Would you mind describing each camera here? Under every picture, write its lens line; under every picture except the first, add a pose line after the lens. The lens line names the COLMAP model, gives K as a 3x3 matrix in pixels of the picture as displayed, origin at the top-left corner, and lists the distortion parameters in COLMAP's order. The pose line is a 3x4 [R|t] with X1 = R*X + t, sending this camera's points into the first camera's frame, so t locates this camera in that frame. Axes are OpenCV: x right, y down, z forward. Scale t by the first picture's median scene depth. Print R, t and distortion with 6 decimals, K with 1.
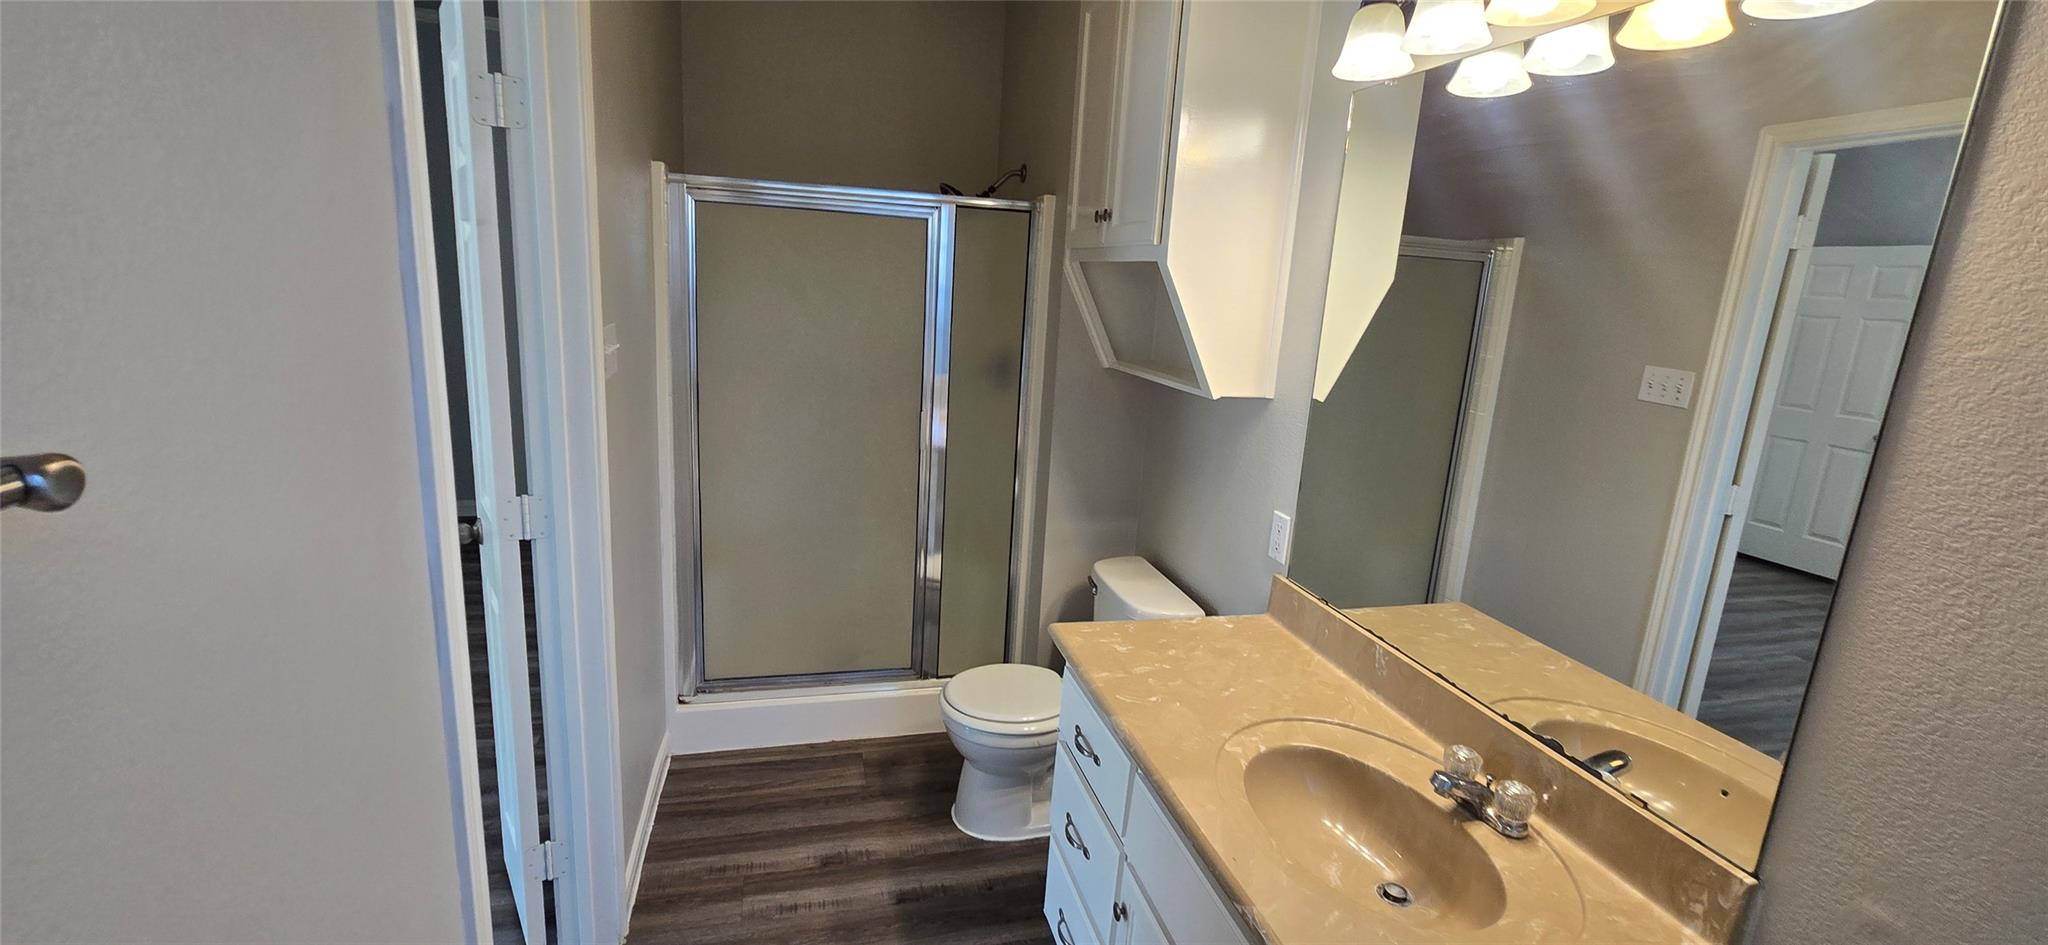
lens RADIAL K [[845.5, 0, 1022.9], [0, 845.5, 468.7], [0, 0, 1]] dist [-0.006208, 0.001967]
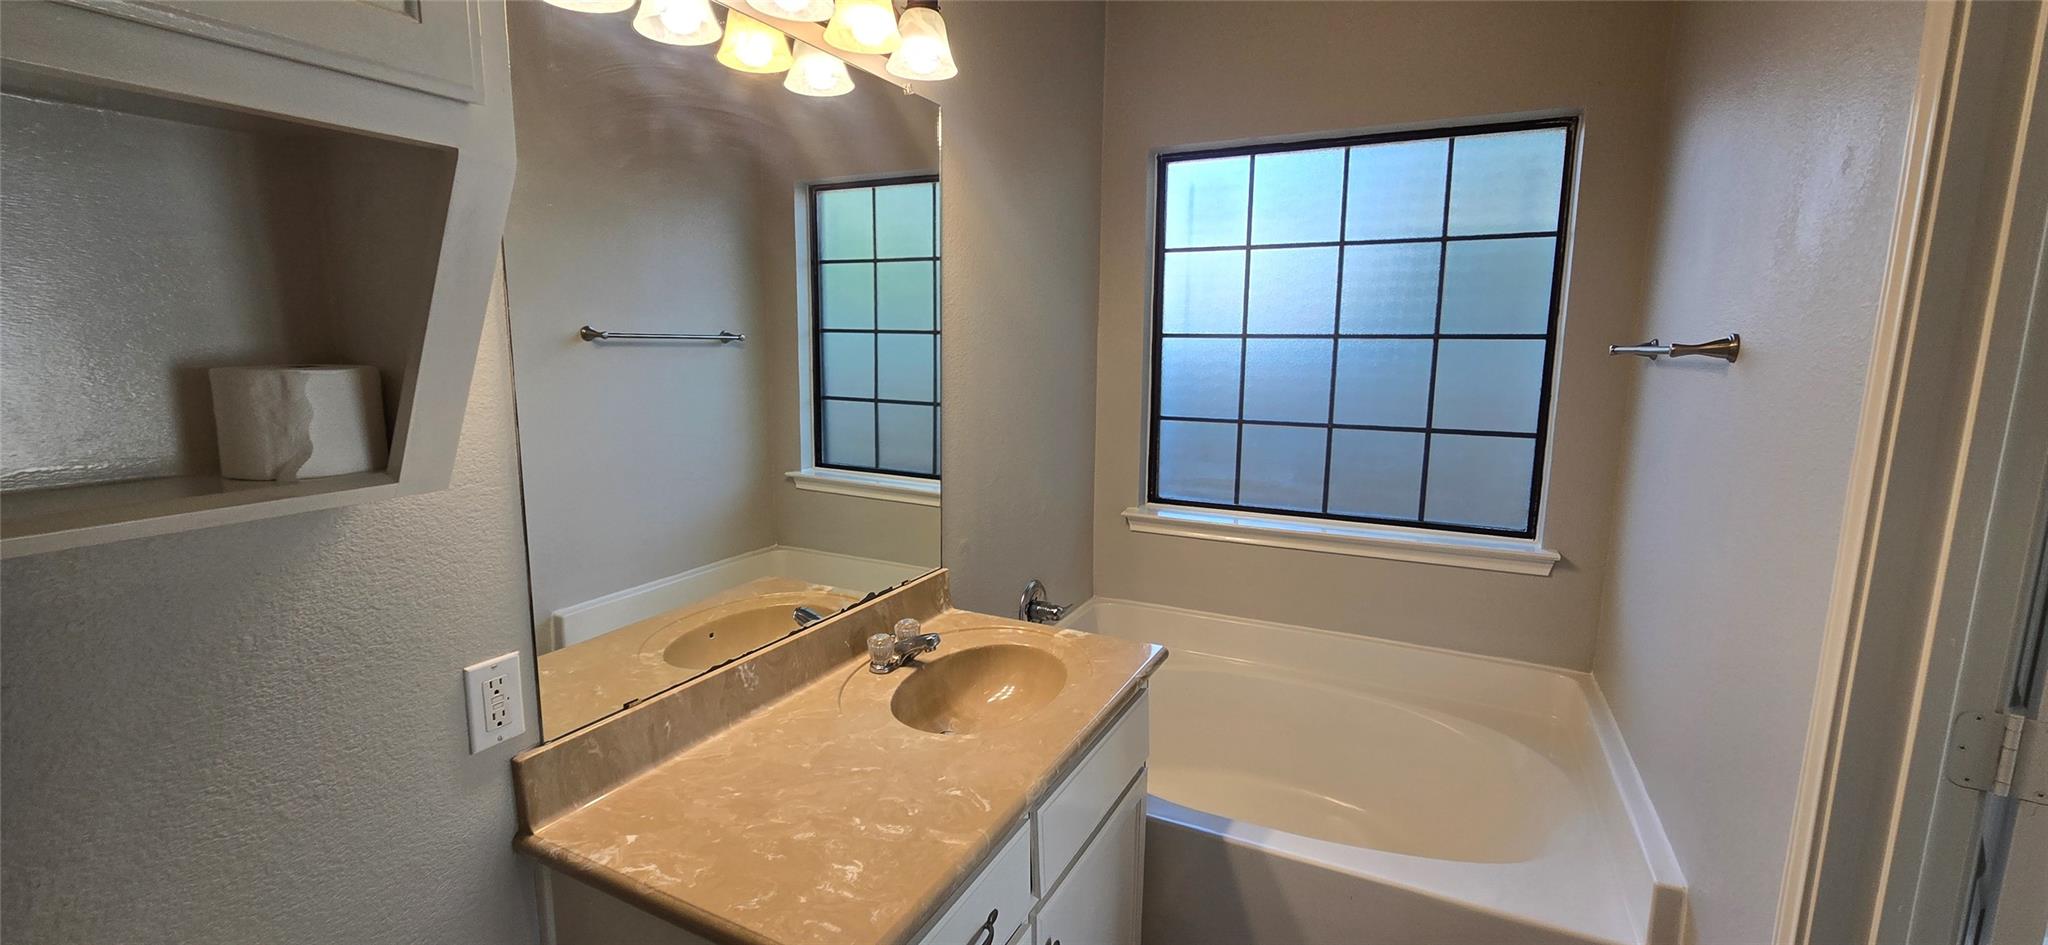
lens RADIAL K [[845.5, 0, 1020.0], [0, 845.5, 470.3], [0, 0, 1]] dist [-0.006208, 0.001967]
pose [[-0.749051, -0.170501, 0.640197, -0.363301], [0.088188, 0.932057, 0.351414, -0.294323], [-0.656616, 0.319685, -0.683122, 1.496158]]
